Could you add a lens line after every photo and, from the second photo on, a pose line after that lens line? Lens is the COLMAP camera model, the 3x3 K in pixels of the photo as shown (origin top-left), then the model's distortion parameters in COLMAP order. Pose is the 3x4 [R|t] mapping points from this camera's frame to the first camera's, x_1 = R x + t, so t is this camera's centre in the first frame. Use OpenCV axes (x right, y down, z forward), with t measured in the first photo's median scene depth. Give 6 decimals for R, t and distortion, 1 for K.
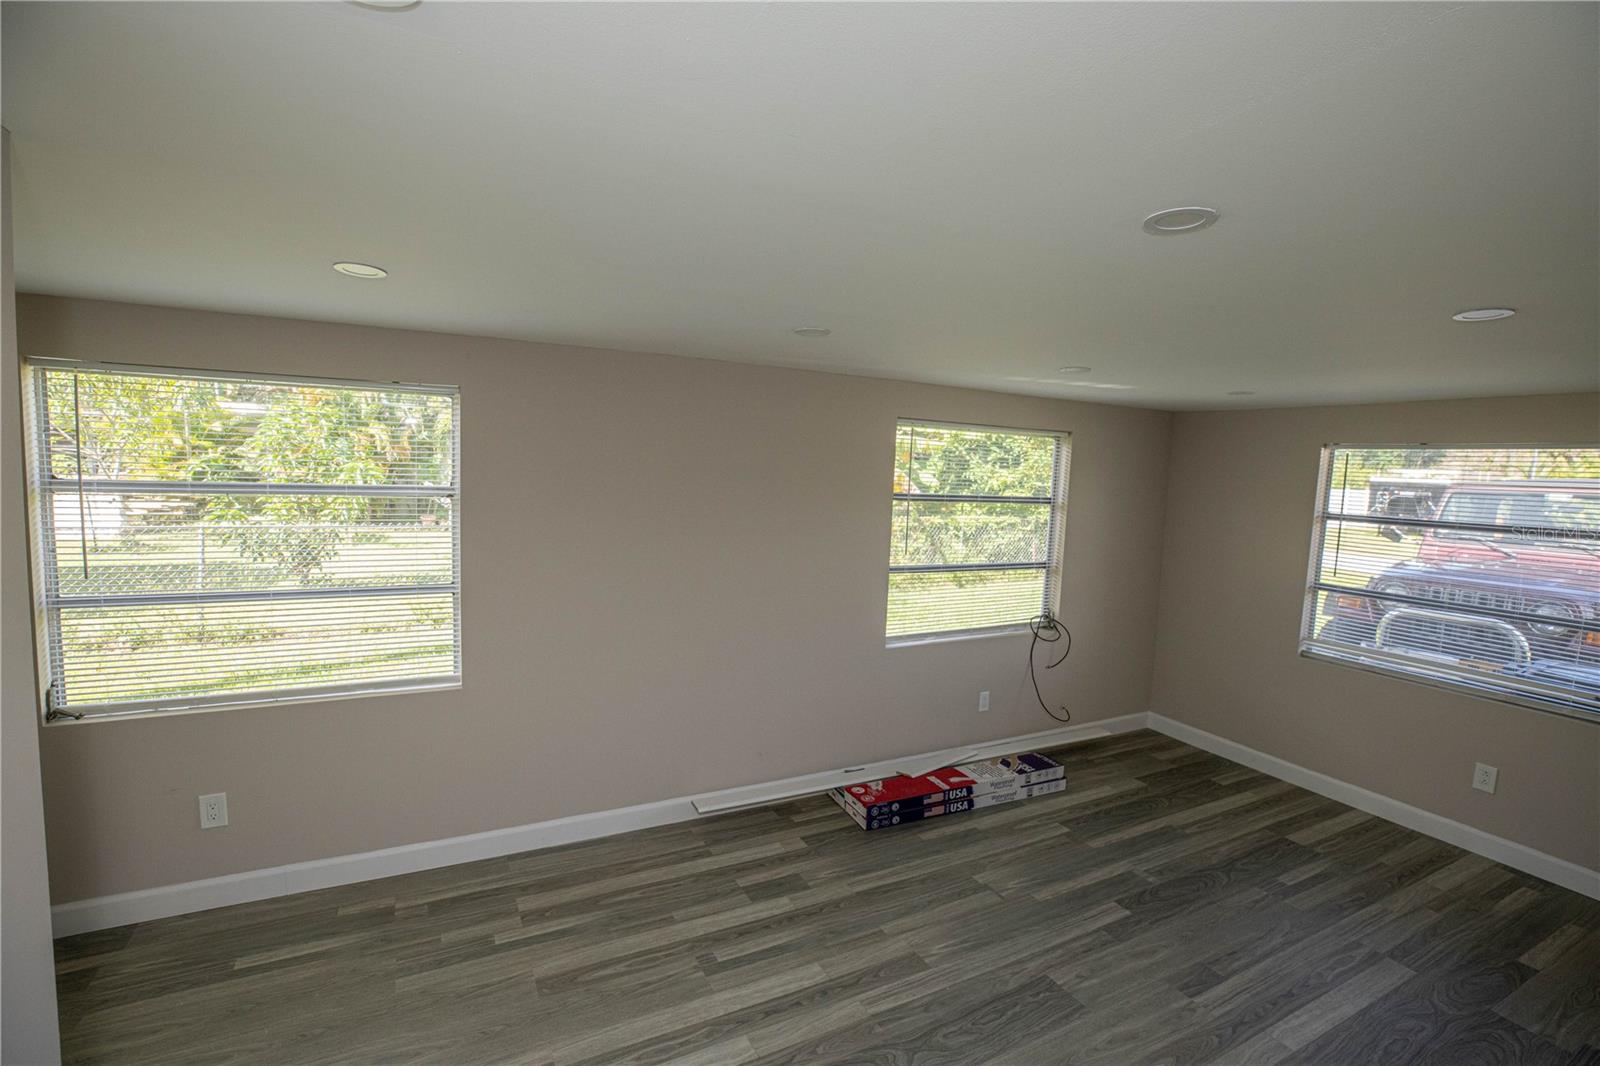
lens RADIAL K [[729.6, 0, 801.5], [0, 729.6, 535.6], [0, 0, 1]] dist [-0.046285, 0.013689]
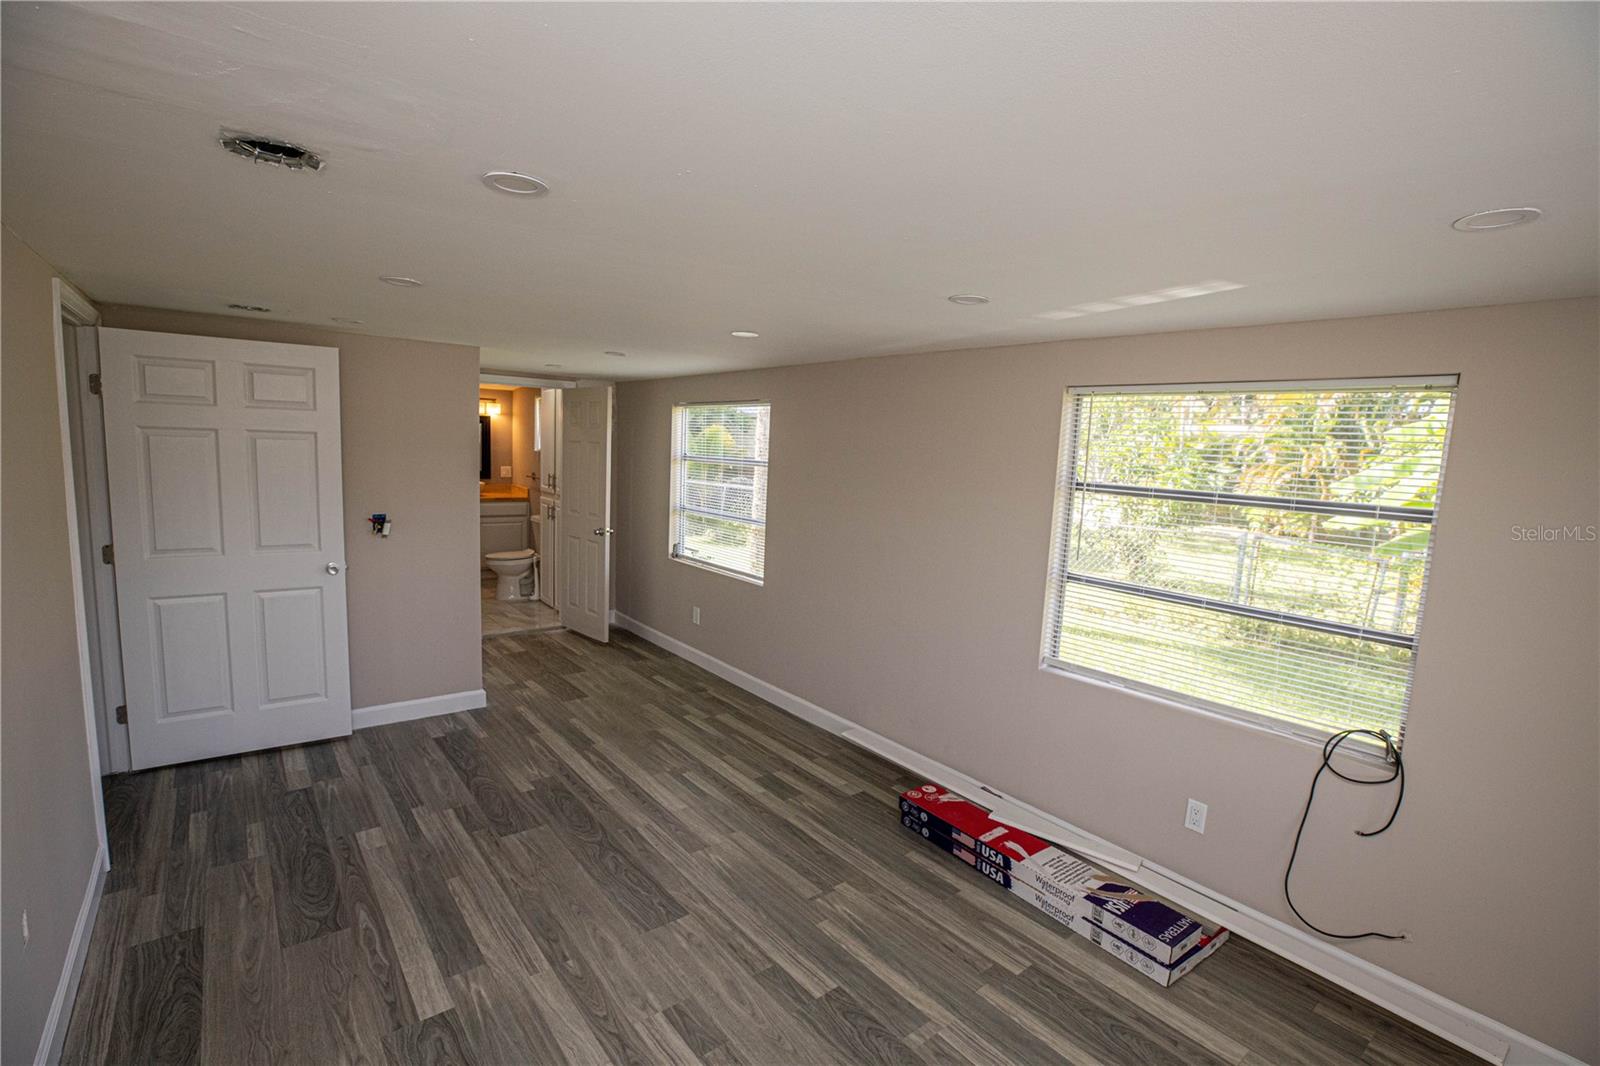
lens RADIAL K [[729.6, 0, 801.5], [0, 729.6, 535.6], [0, 0, 1]] dist [-0.046285, 0.013689]
pose [[0.194056, 0.090307, -0.976825, 0.967635], [-0.124967, 0.989917, 0.066691, -0.017408], [0.972998, 0.109129, 0.203385, 0.632838]]
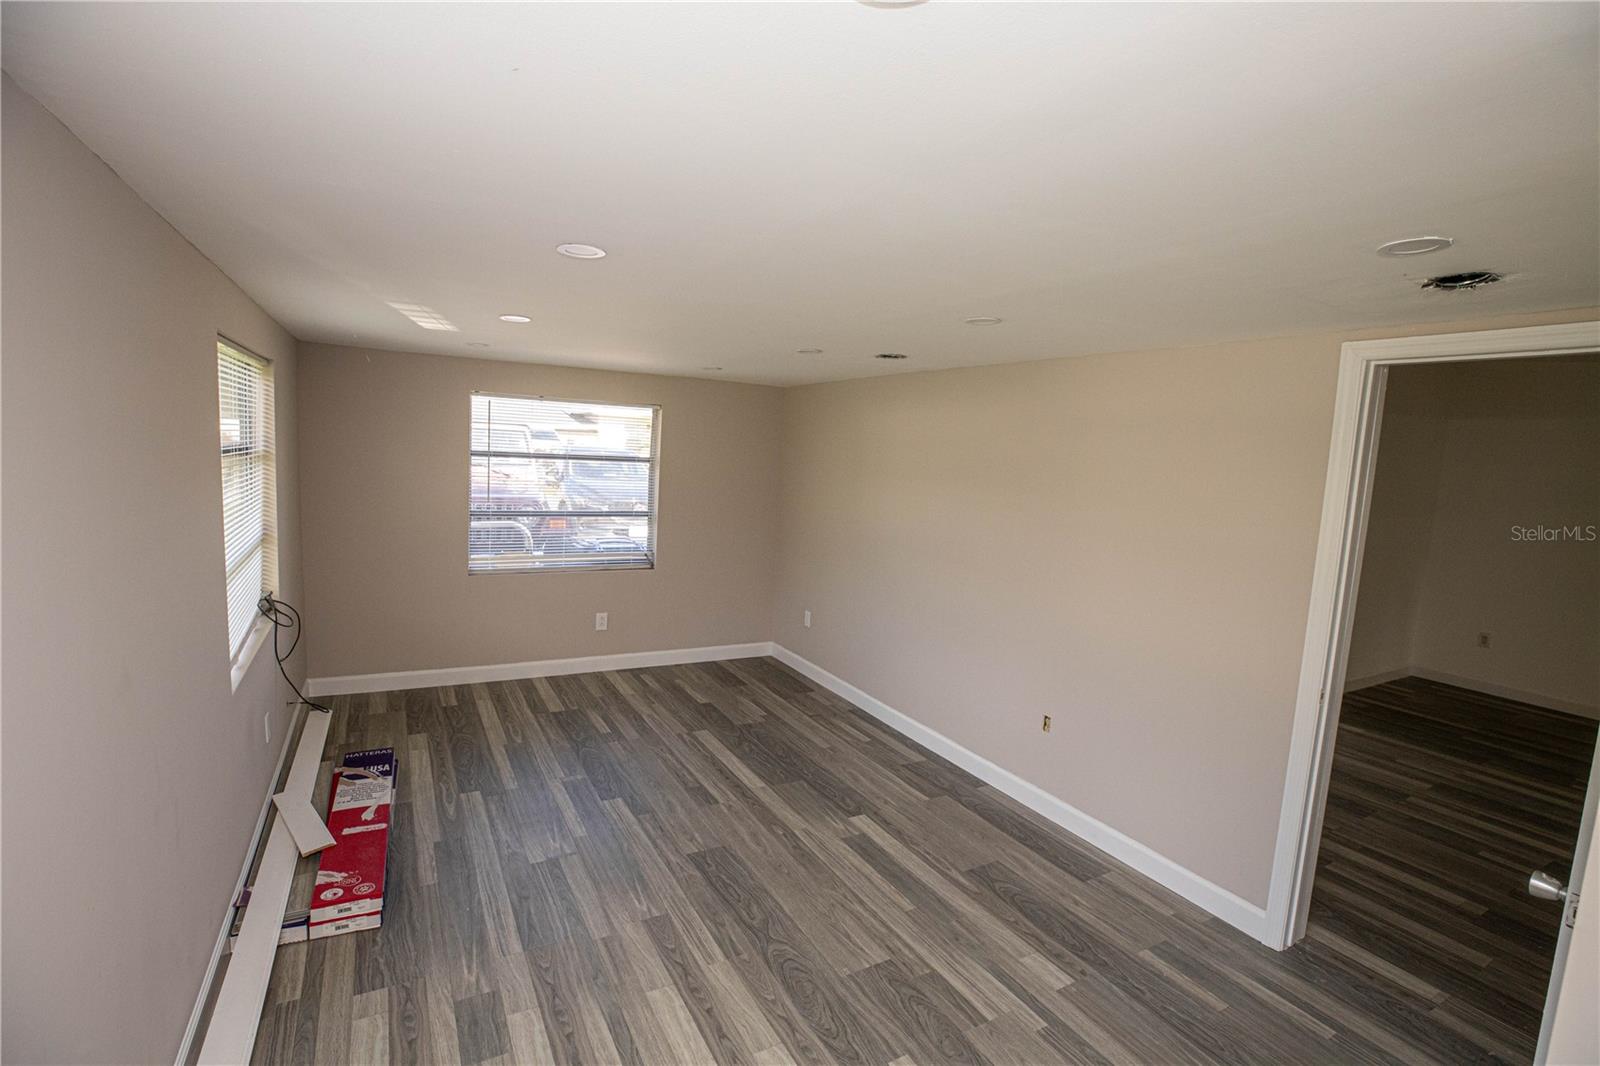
lens RADIAL K [[729.6, 0, 801.5], [0, 729.6, 535.6], [0, 0, 1]] dist [-0.046285, 0.013689]
pose [[-0.030120, -0.156596, 0.987203, -0.559377], [0.036229, 0.986831, 0.157642, -0.072414], [-0.998889, 0.040514, -0.024050, 0.582109]]
